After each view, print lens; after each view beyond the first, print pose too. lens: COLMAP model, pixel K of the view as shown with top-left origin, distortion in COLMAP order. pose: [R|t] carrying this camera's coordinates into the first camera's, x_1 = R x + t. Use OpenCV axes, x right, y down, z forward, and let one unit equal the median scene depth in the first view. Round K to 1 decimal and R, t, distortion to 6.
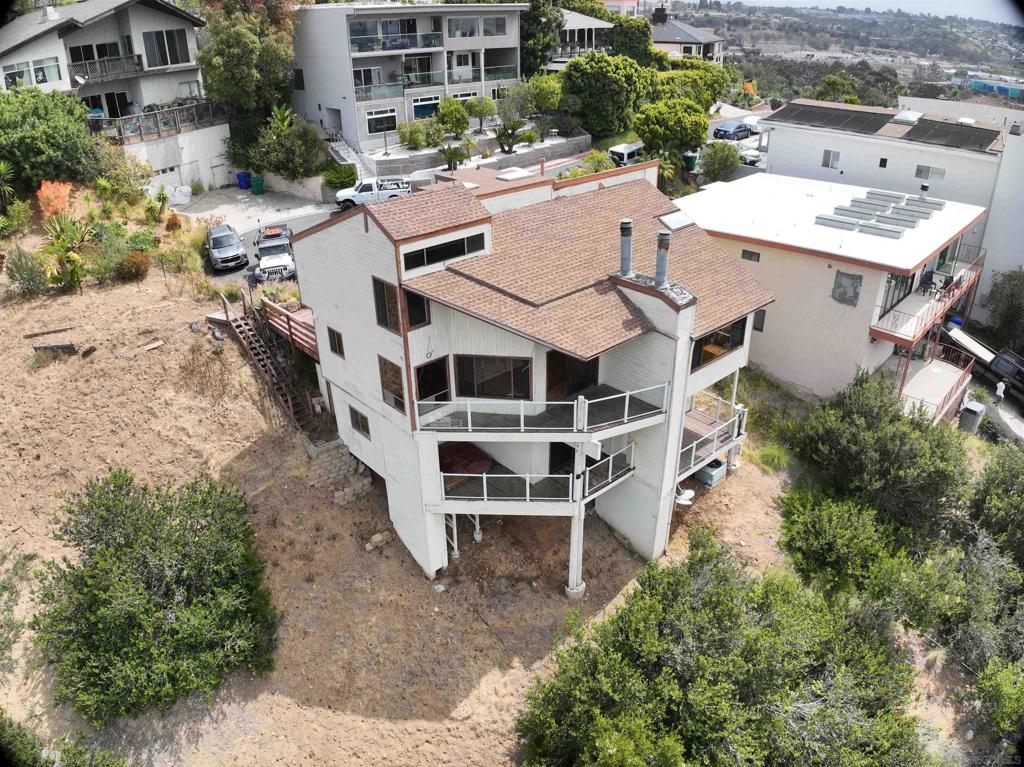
lens RADIAL K [[715.8, 0, 512.0], [0, 715.8, 383.5], [0, 0, 1]] dist [-0.103926, -0.016467]
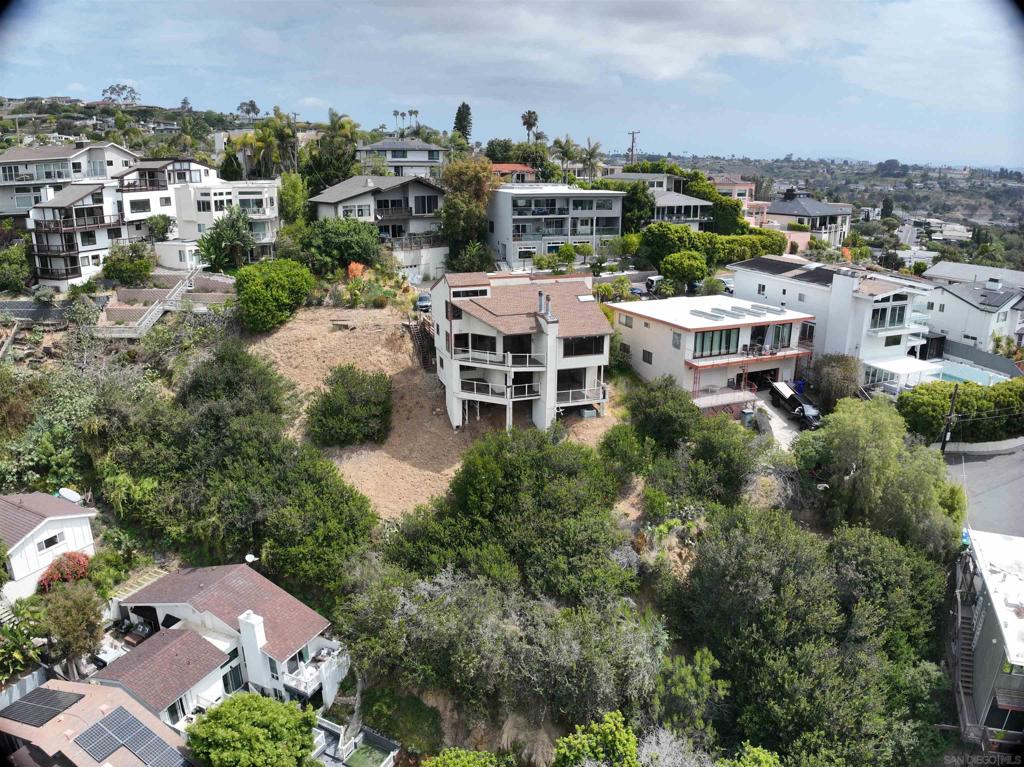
lens RADIAL K [[715.8, 0, 512.0], [0, 715.8, 383.5], [0, 0, 1]] dist [-0.103926, -0.016467]
pose [[0.921456, 0.130664, -0.365850, 0.630931], [-0.197412, 0.968577, -0.151286, 0.306113], [0.334587, 0.211626, 0.918295, -0.807427]]
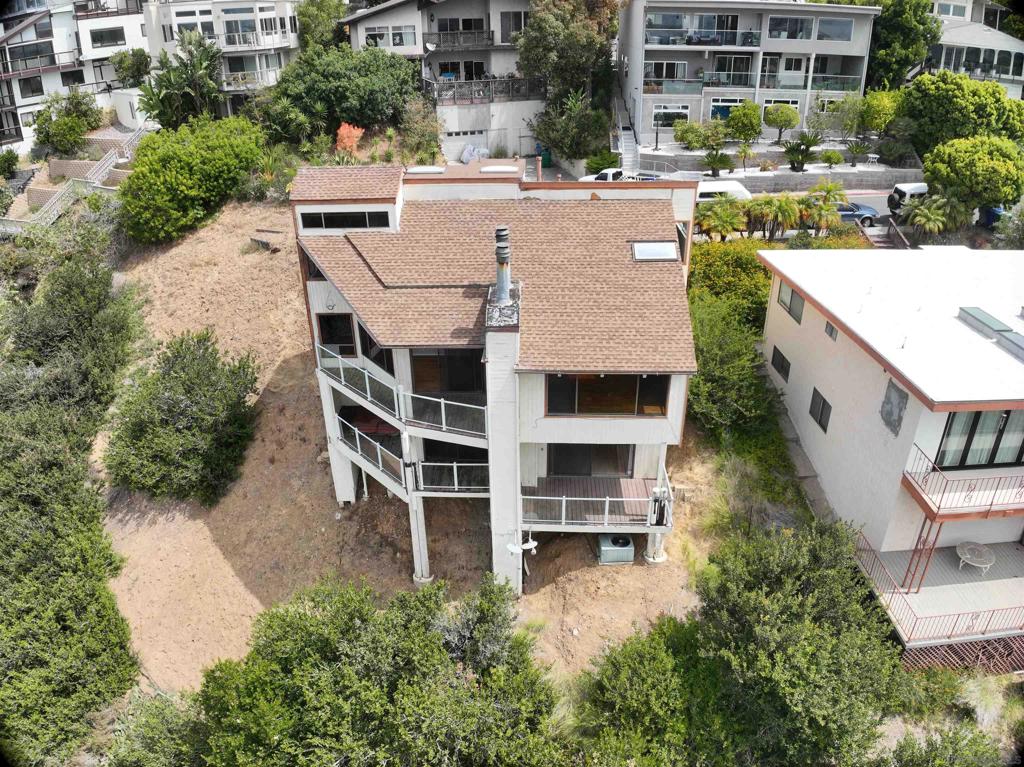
lens RADIAL K [[715.8, 0, 512.0], [0, 715.8, 383.5], [0, 0, 1]] dist [-0.103926, -0.016467]
pose [[0.716149, 0.330166, -0.614915, 0.482438], [-0.324394, 0.937547, 0.125596, -0.094303], [0.617980, 0.109529, 0.778527, 0.178912]]
